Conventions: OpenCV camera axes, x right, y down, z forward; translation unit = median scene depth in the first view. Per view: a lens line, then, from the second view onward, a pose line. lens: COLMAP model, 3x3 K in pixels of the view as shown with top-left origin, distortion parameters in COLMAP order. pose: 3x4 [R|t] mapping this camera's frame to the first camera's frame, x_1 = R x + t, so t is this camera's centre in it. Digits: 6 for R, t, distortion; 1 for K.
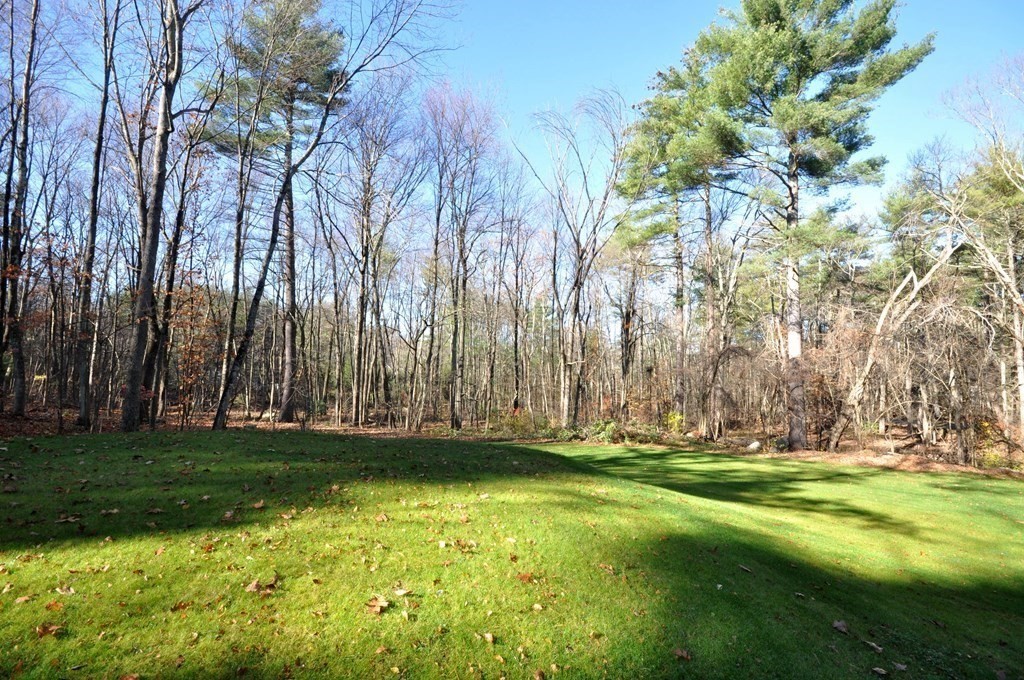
lens RADIAL K [[456.2, 0, 516.1], [0, 456.2, 342.7], [0, 0, 1]] dist [0.031651, -0.024094]
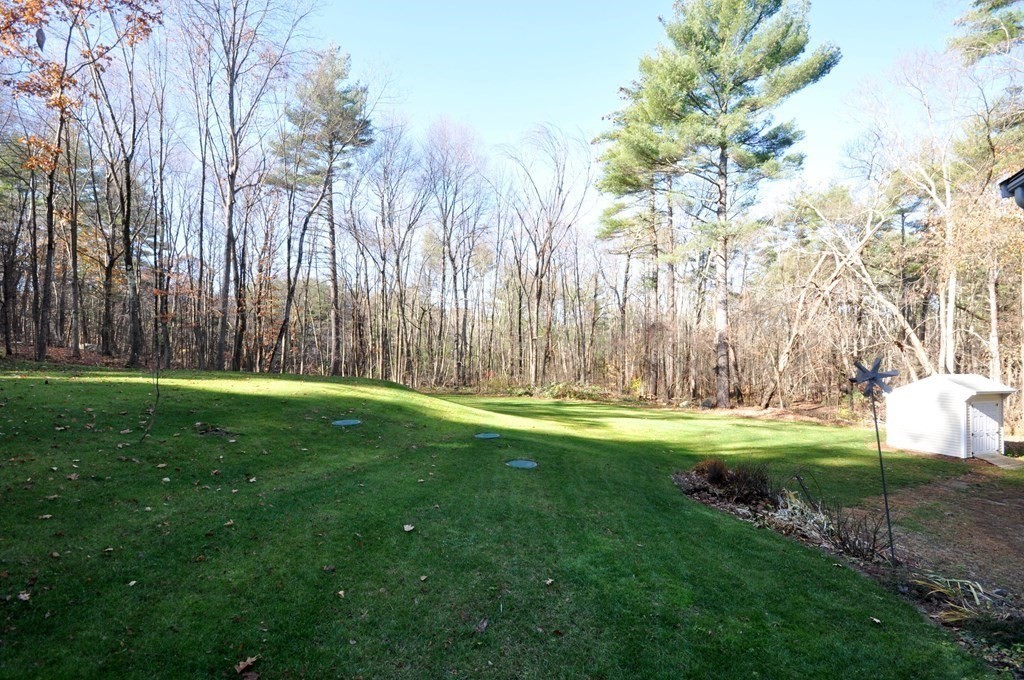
lens RADIAL K [[451.1, 0, 507.9], [0, 451.1, 344.9], [0, 0, 1]] dist [0.000882, -0.000024]
pose [[0.979987, -0.006221, -0.198963, 0.297324], [0.015925, 0.998758, 0.047212, 0.004200], [0.198422, -0.049436, 0.978869, -0.241115]]
